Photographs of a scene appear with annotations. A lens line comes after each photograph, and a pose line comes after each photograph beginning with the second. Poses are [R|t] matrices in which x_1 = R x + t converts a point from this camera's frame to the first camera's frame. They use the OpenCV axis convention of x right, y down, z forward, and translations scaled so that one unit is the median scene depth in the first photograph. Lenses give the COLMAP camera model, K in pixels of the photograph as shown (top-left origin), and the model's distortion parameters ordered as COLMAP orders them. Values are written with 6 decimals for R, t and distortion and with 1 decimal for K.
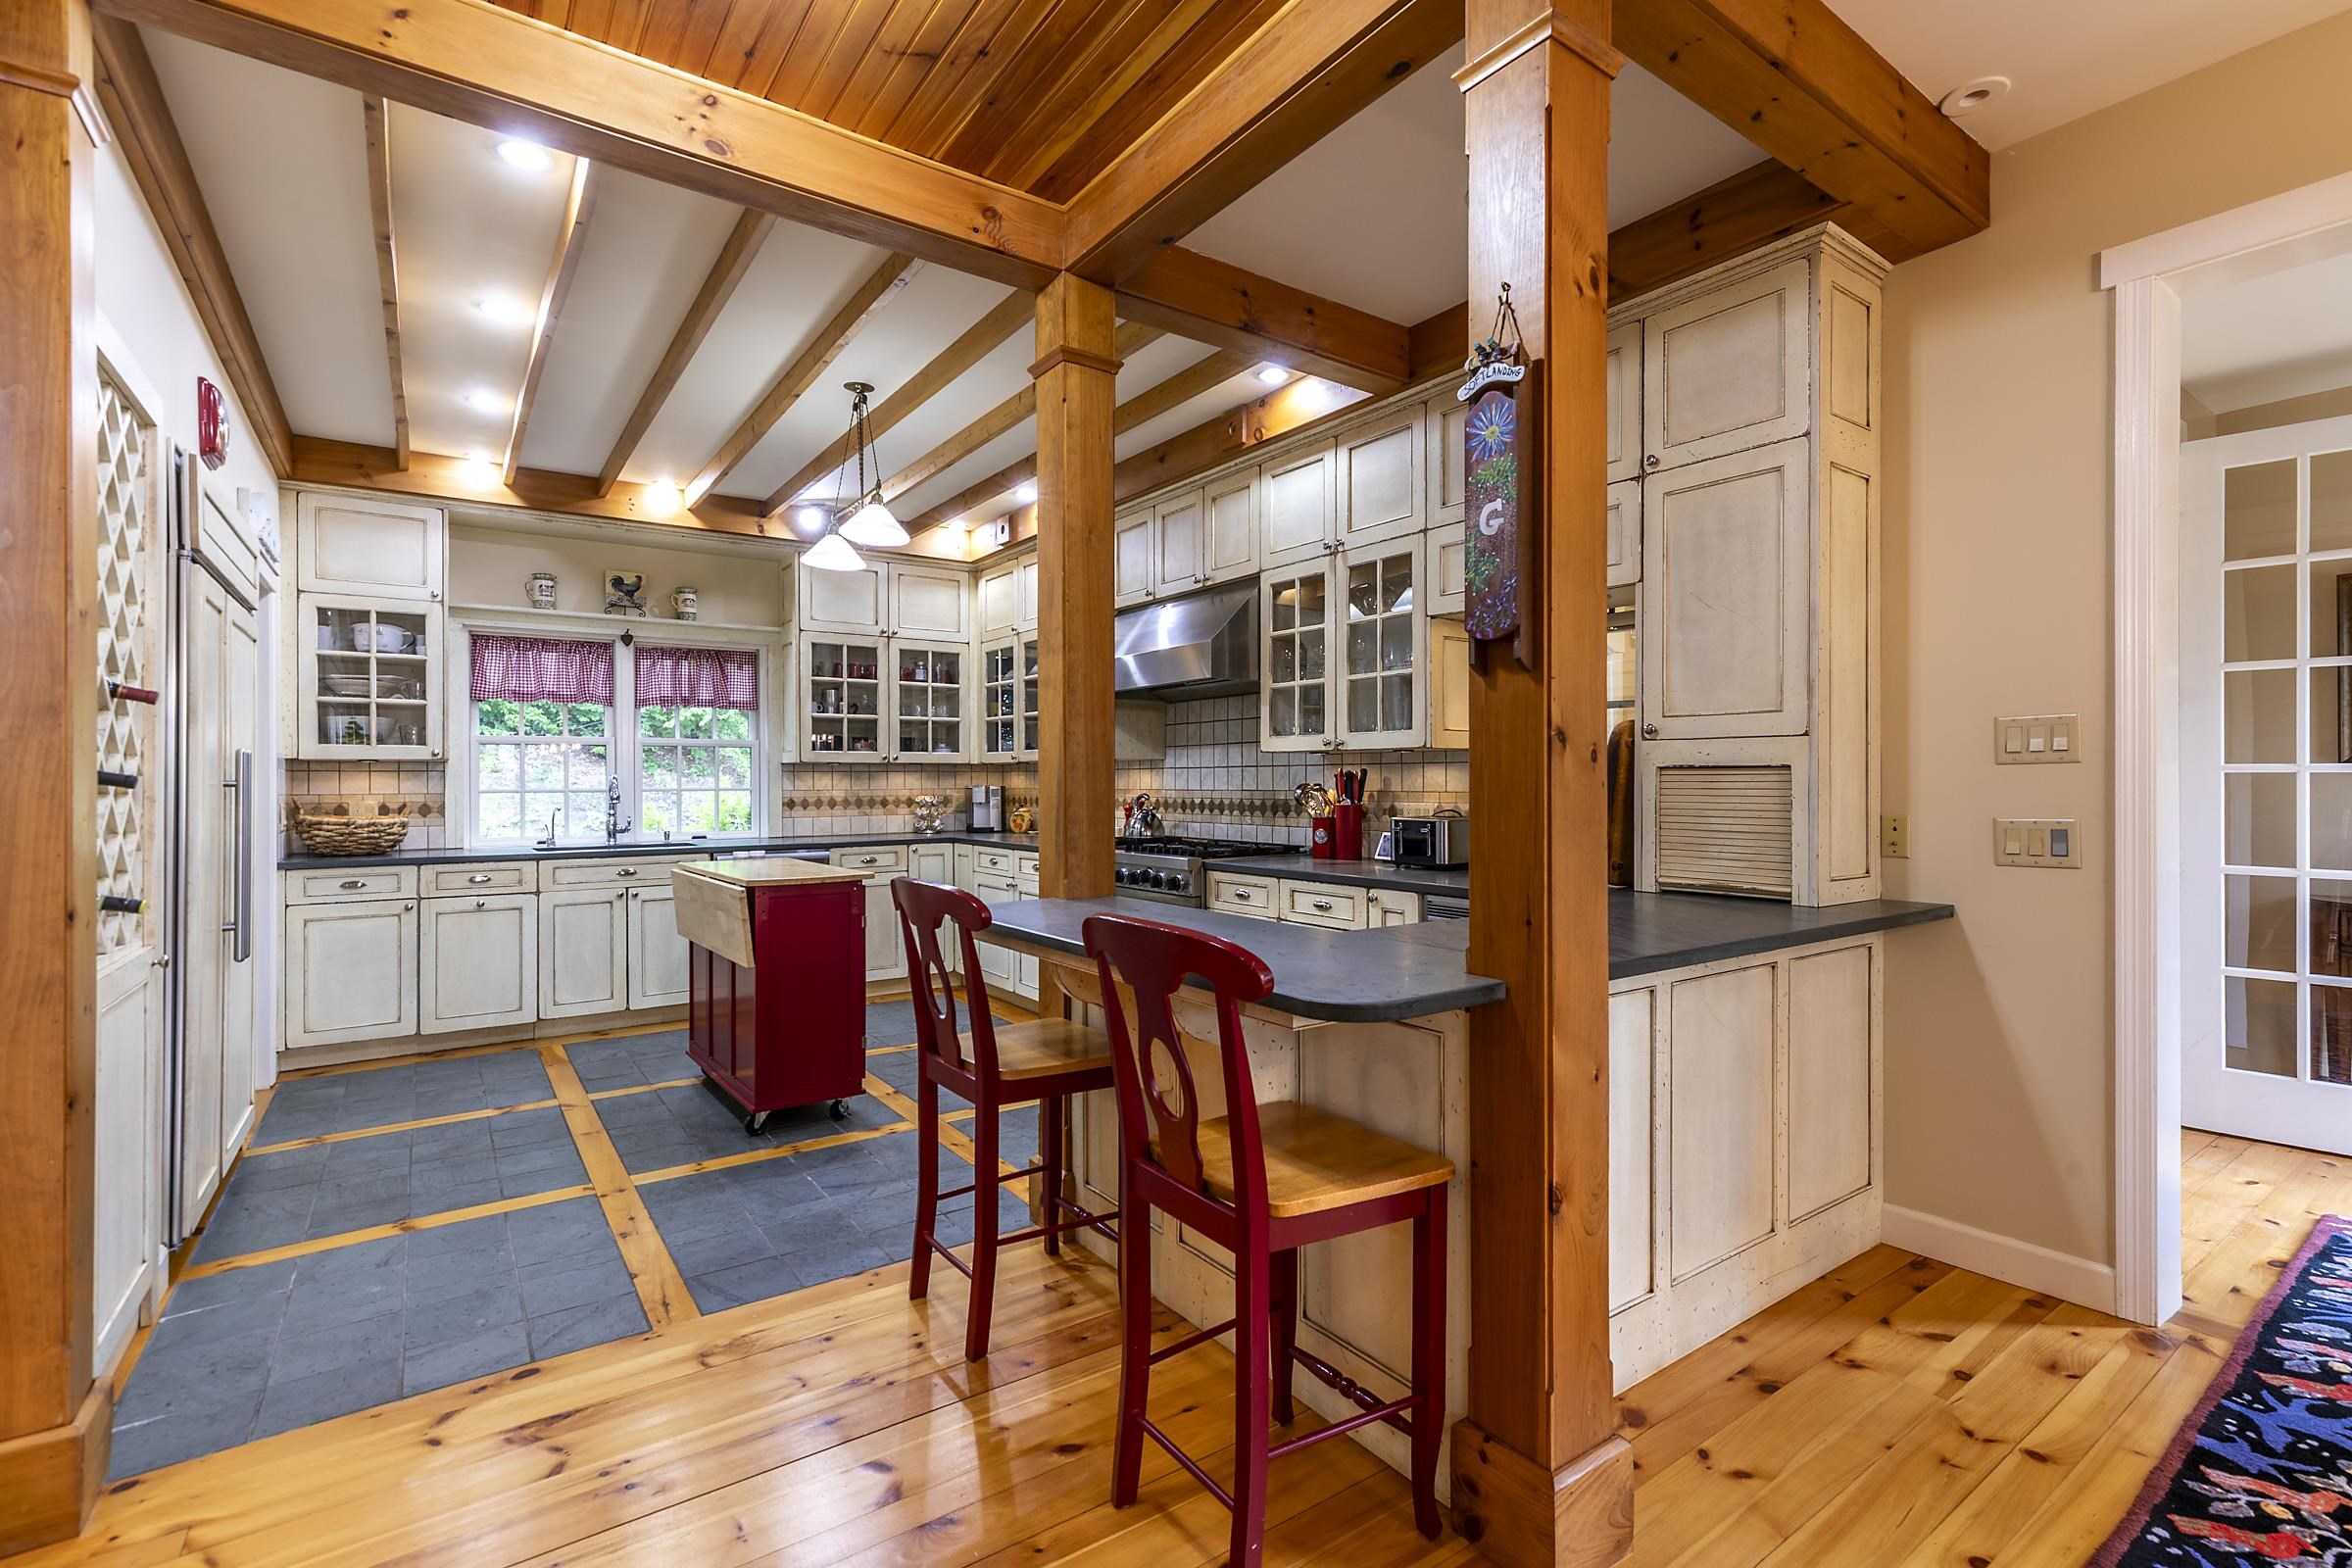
lens RADIAL K [[1073.6, 0, 1183.3], [0, 1073.6, 782.2], [0, 0, 1]] dist [0.012216, -0.000608]
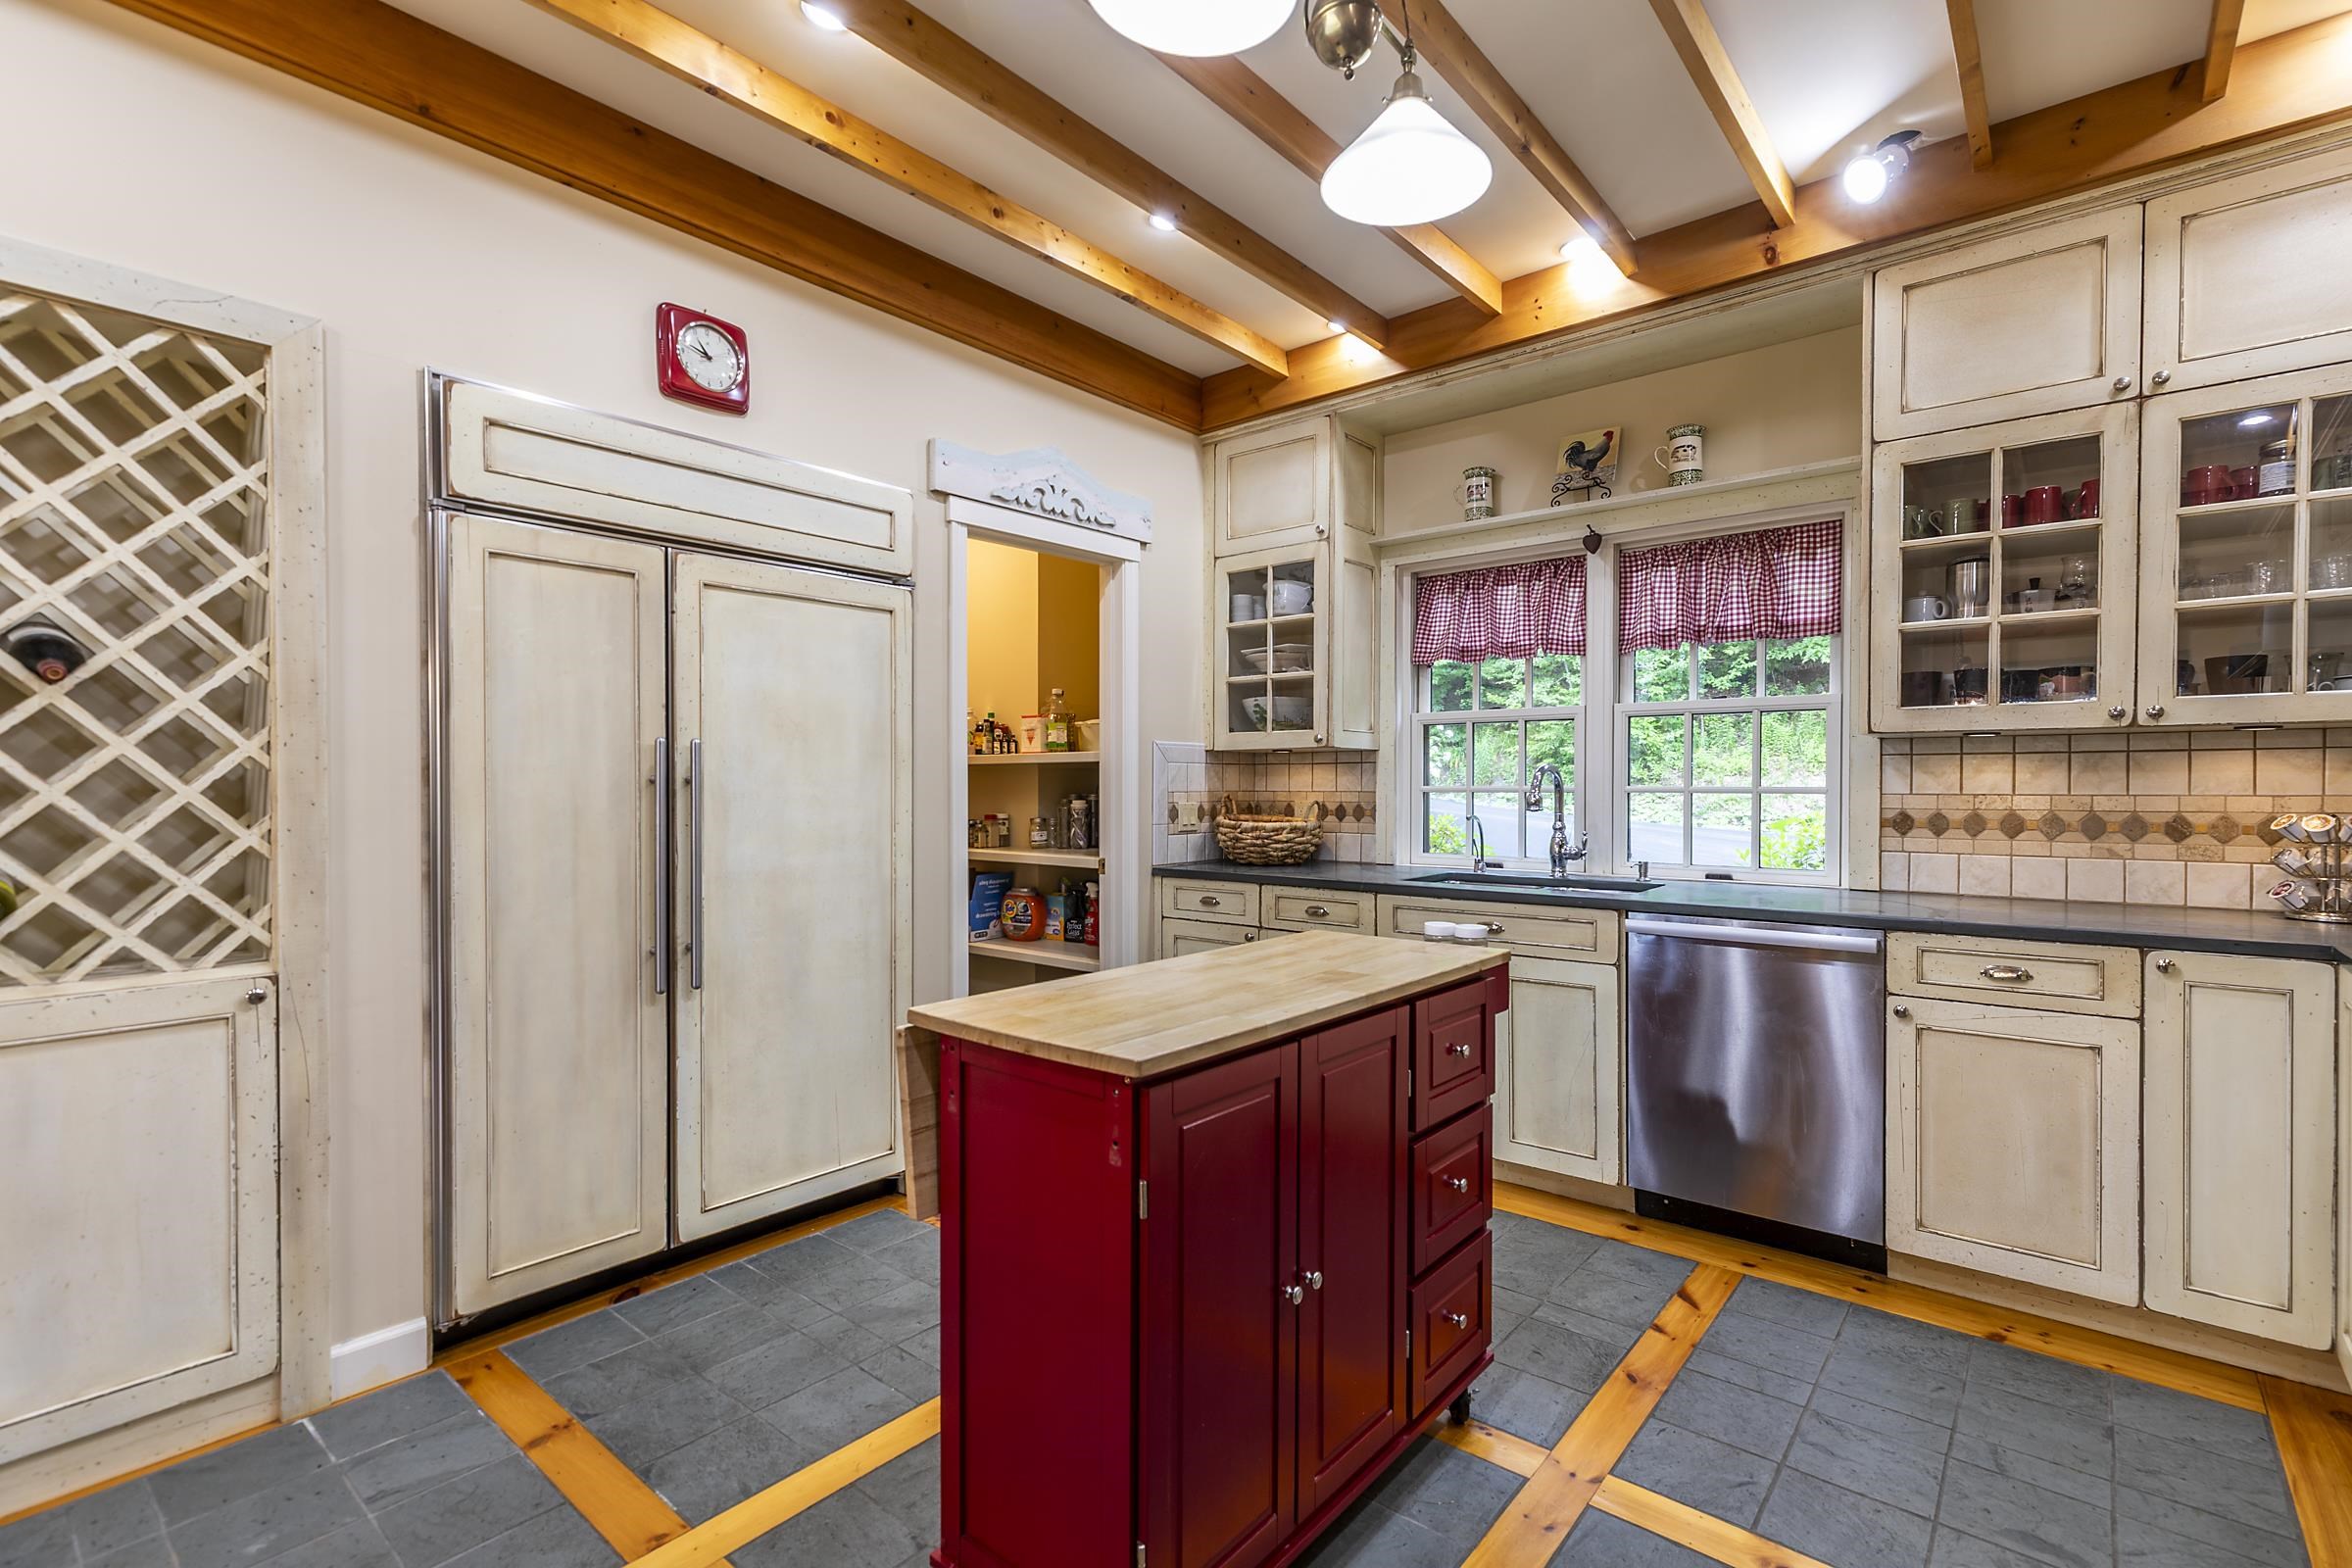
lens RADIAL K [[1073.6, 0, 1190.7], [0, 1073.6, 801.9], [0, 0, 1]] dist [0.012216, -0.000608]
pose [[0.257429, 0.022599, -0.966033, 0.015451], [-0.000049, 0.999727, 0.023374, -0.000214], [0.966297, -0.005970, 0.257360, 0.619816]]
